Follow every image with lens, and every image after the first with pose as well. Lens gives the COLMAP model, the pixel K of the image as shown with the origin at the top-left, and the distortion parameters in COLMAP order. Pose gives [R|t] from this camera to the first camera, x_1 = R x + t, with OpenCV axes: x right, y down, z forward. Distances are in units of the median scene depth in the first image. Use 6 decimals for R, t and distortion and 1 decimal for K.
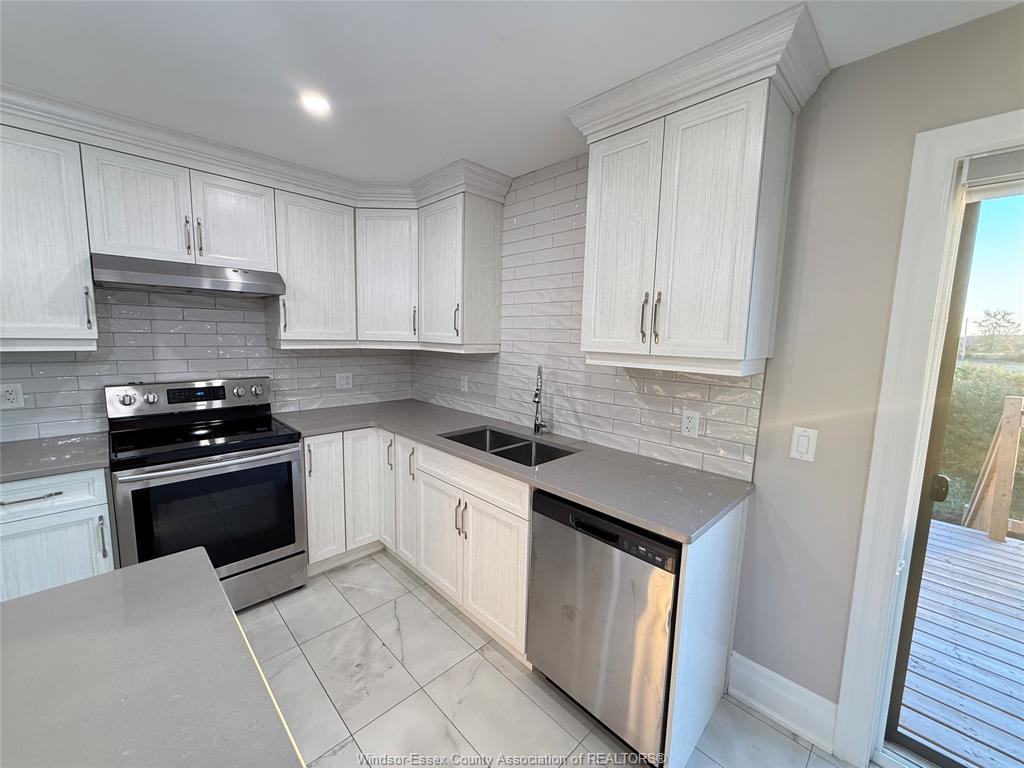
lens RADIAL K [[408.4, 0, 510.1], [0, 408.4, 384.2], [0, 0, 1]] dist [-0.000174, -0.000217]
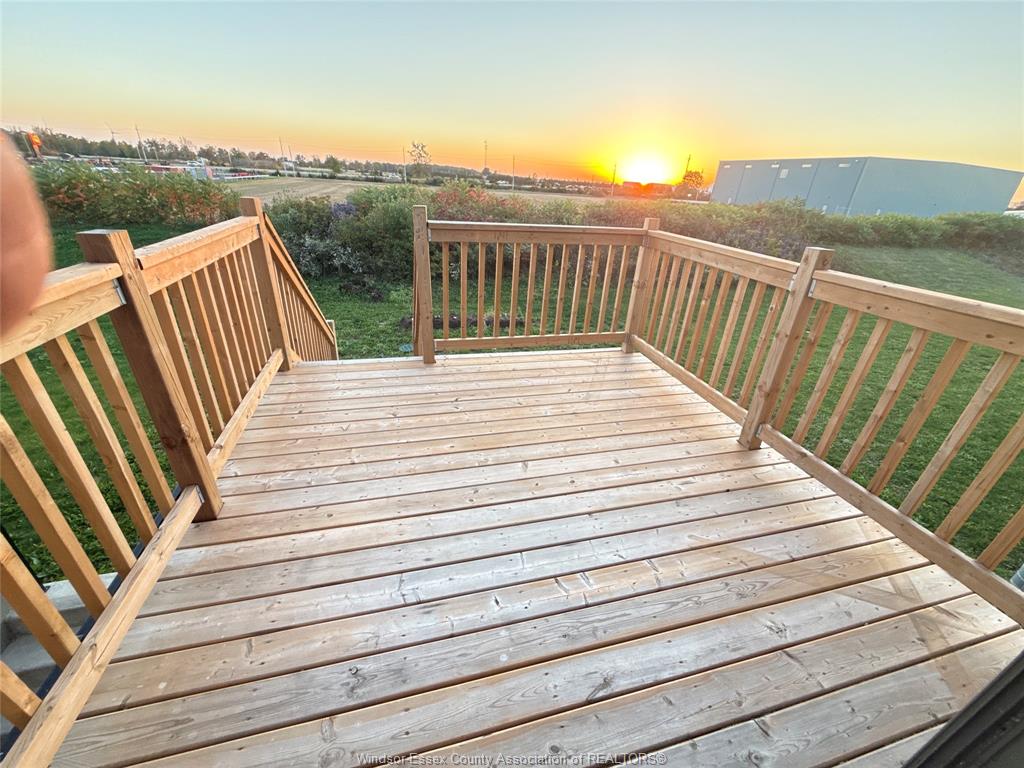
lens RADIAL K [[408.4, 0, 509.8], [0, 408.4, 383.8], [0, 0, 1]] dist [-0.000174, -0.000217]
pose [[0.488291, -0.387781, 0.781792, 0.703628], [0.060667, 0.908767, 0.412871, 0.039721], [-0.870570, -0.154172, 0.467268, 0.509923]]
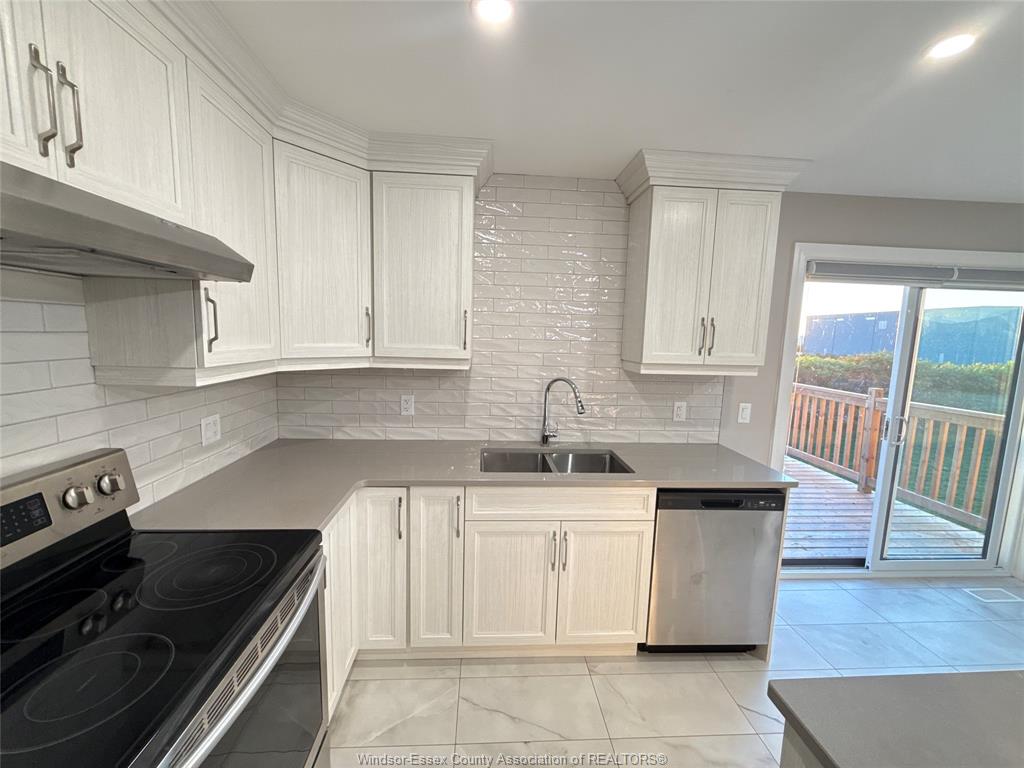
lens RADIAL K [[408.4, 0, 510.6], [0, 408.4, 383.7], [0, 0, 1]] dist [-0.000174, -0.000217]
pose [[0.650269, -0.096756, 0.753517, -0.759997], [0.080813, 0.995039, 0.058028, -0.097045], [-0.755394, 0.023160, 0.654862, 0.425417]]
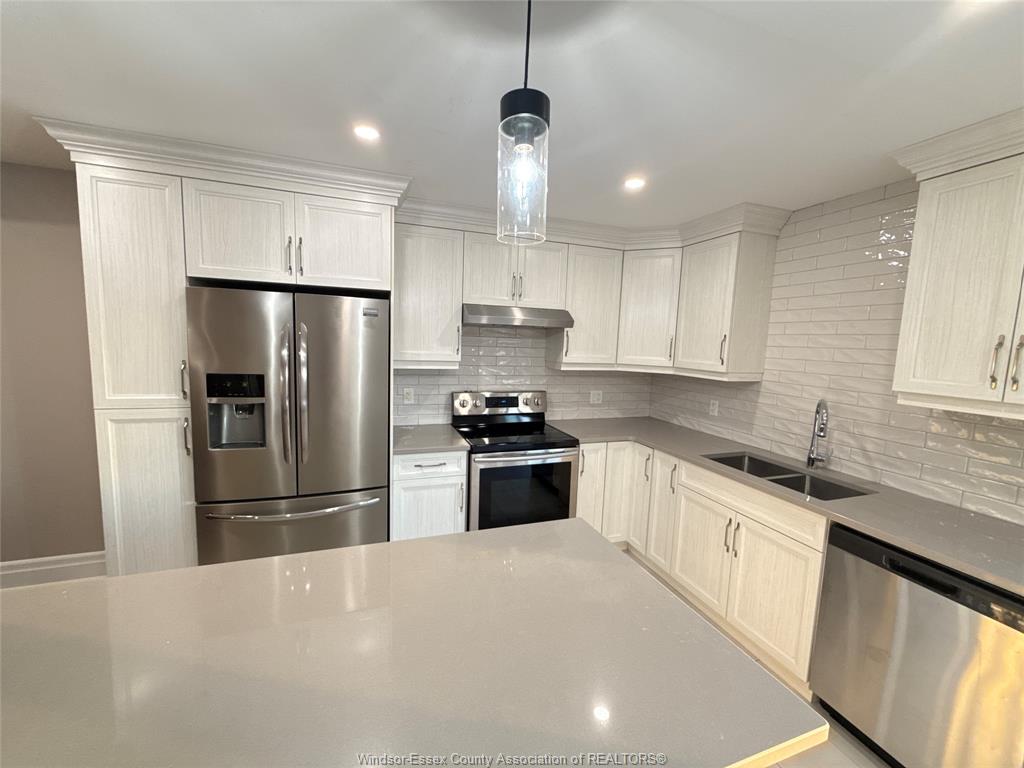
lens RADIAL K [[408.4, 0, 508.6], [0, 408.4, 383.7], [0, 0, 1]] dist [-0.000174, -0.000217]
pose [[0.906144, 0.054547, -0.419437, -0.200814], [-0.066209, 0.997717, -0.013285, -0.019181], [0.417755, 0.039808, 0.907687, -0.216068]]
